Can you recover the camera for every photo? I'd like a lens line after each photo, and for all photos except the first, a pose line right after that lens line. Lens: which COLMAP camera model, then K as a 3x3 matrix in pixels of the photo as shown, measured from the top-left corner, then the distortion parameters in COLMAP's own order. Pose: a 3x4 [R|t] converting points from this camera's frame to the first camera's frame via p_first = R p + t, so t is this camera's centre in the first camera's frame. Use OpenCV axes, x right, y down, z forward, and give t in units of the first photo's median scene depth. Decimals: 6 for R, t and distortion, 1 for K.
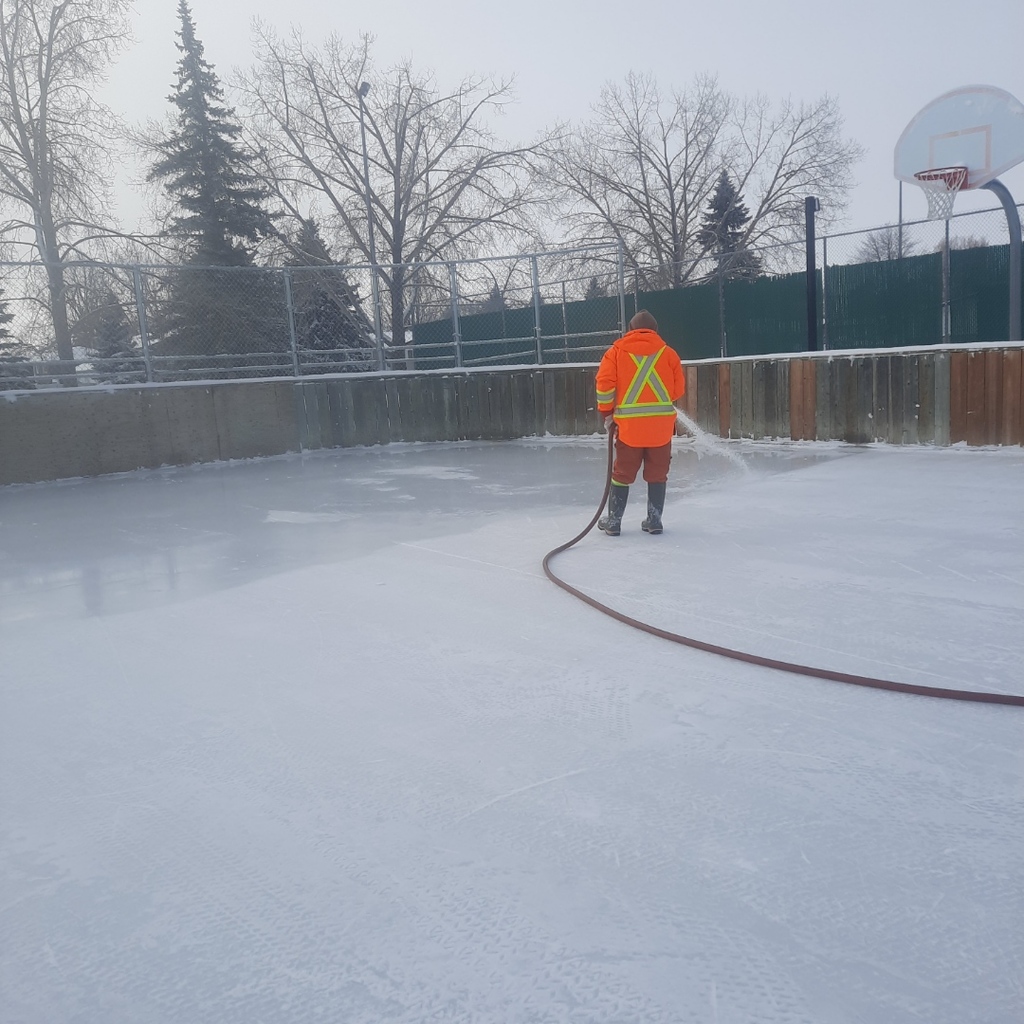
lens RADIAL K [[1000.9, 0, 476.8], [0, 1000.9, 492.1], [0, 0, 1]] dist [0.070994, -0.067153]
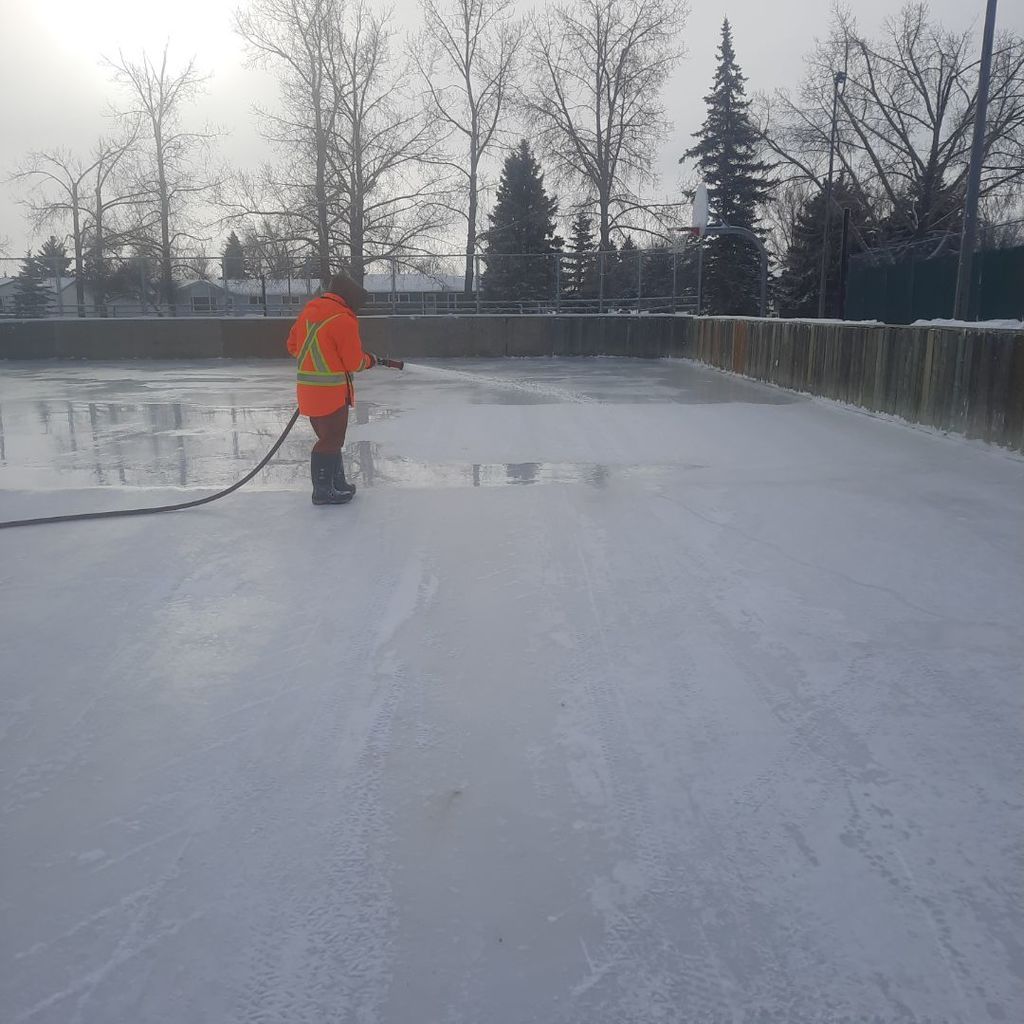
lens RADIAL K [[1000.9, 0, 476.8], [0, 1000.9, 492.1], [0, 0, 1]] dist [0.070994, -0.067153]
pose [[0.752726, 0.170954, -0.635750, 0.406564], [-0.123533, 0.985220, 0.118664, 0.002718], [0.646639, -0.010785, 0.762720, -0.219505]]
